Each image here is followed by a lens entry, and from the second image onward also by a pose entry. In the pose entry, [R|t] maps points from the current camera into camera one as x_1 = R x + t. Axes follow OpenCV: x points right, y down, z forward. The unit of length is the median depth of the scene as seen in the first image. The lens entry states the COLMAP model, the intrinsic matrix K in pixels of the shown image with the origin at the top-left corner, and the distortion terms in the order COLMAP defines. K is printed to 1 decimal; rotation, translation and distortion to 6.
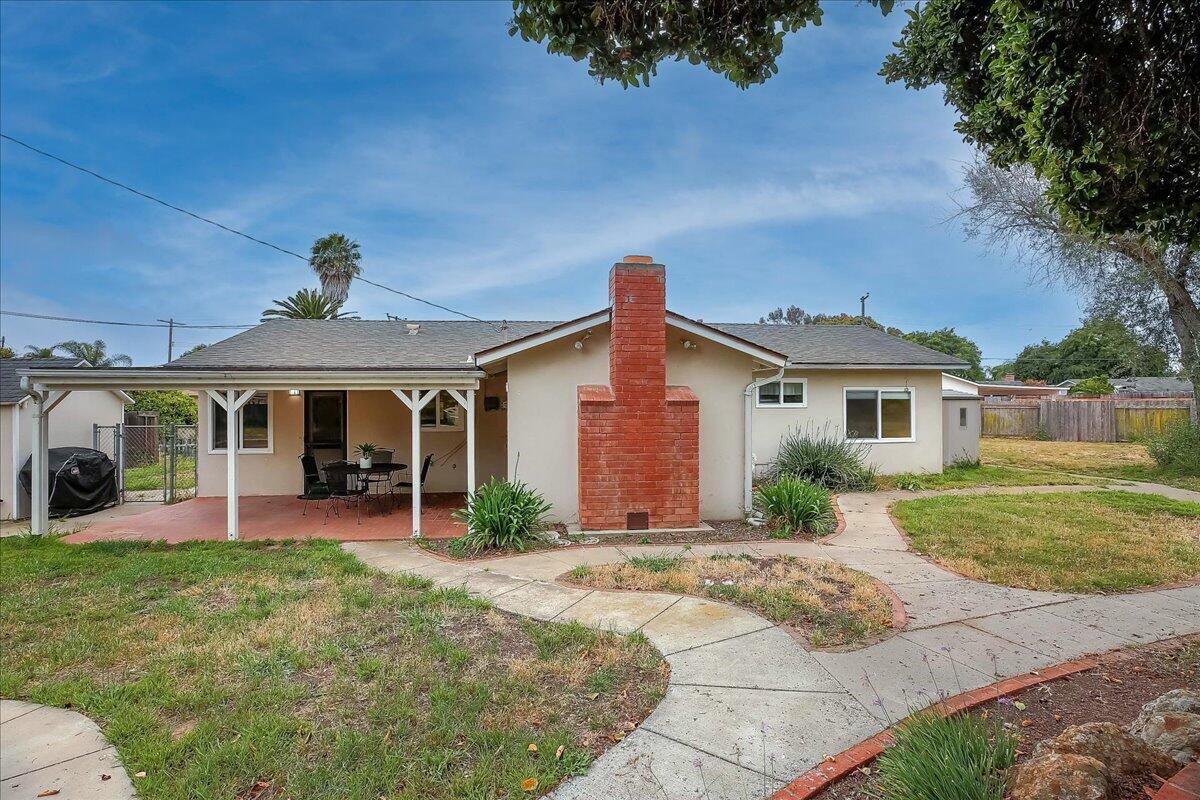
lens RADIAL K [[550.8, 0, 609.1], [0, 550.8, 401.1], [0, 0, 1]] dist [-0.034499, 0.004015]
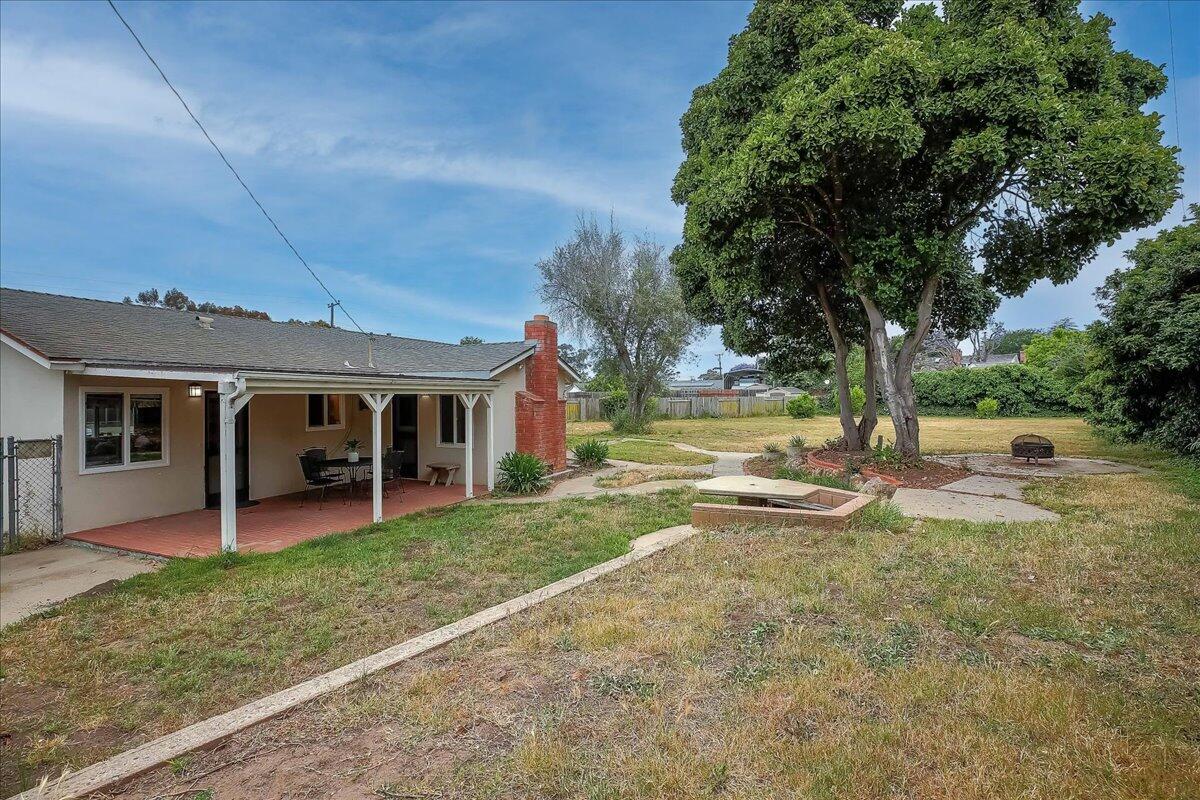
lens RADIAL K [[550.8, 0, 599.8], [0, 550.8, 393.3], [0, 0, 1]] dist [-0.034499, 0.004015]
pose [[0.495995, 0.004666, 0.868313, -1.053780], [0.004127, 0.999962, -0.007731, -0.006872], [-0.868316, 0.007418, 0.495957, 0.003432]]
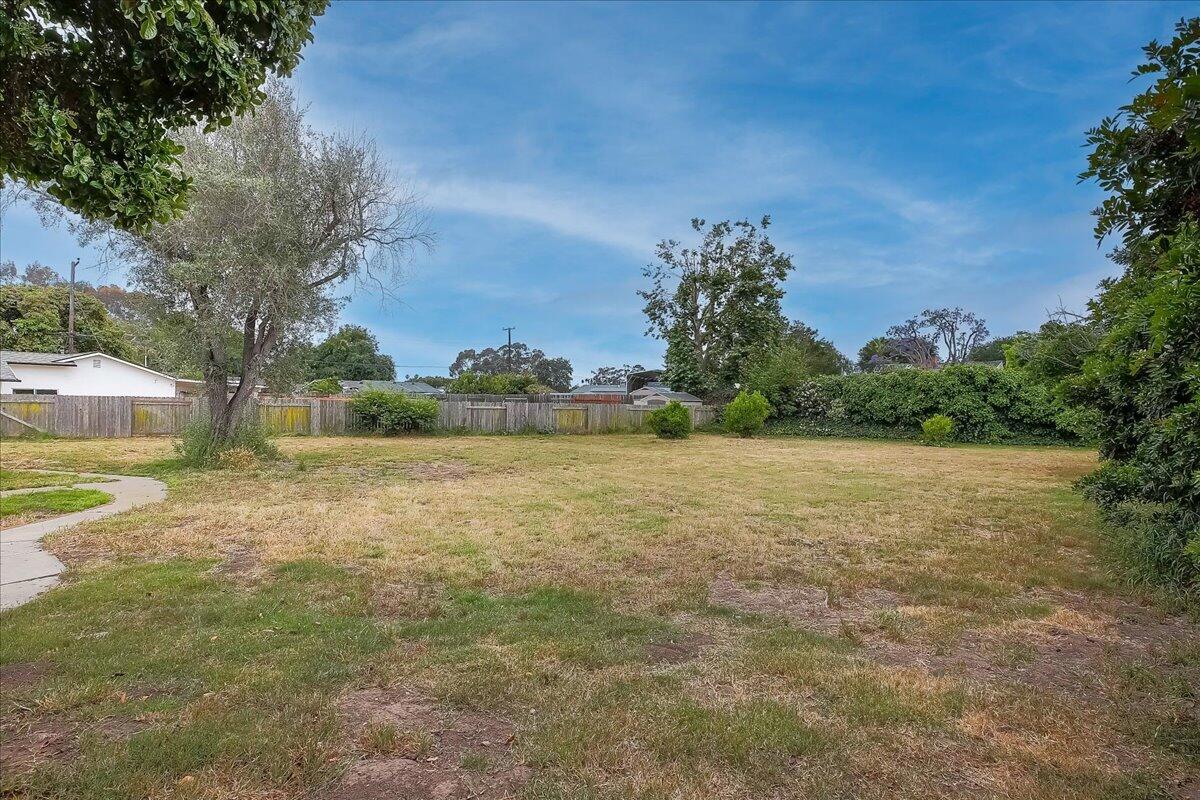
lens RADIAL K [[574.6, 0, 622.9], [0, 574.6, 410.3], [0, 0, 1]] dist [-0.026286, -0.003039]
pose [[0.449608, 0.001712, 0.893225, 0.527128], [-0.020228, 0.999761, 0.008266, -0.003145], [-0.892997, -0.021785, 0.449535, -0.342814]]
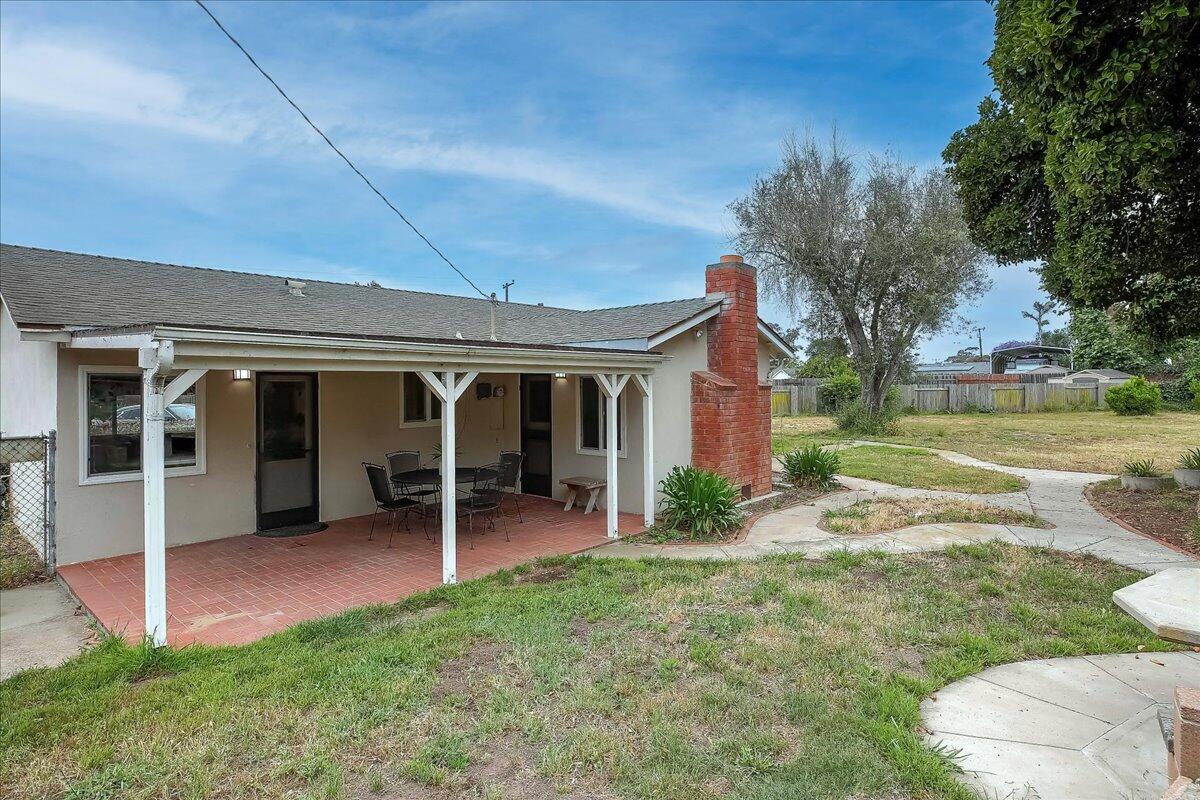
lens RADIAL K [[621.9, 0, 600.2], [0, 621.9, 387.6], [0, 0, 1]] dist [-0.029956, 0.003995]
pose [[0.751361, -0.004288, 0.659878, -0.769561], [0.005916, 0.999982, -0.000239, 0.001426], [-0.659865, 0.004083, 0.751373, 0.188416]]
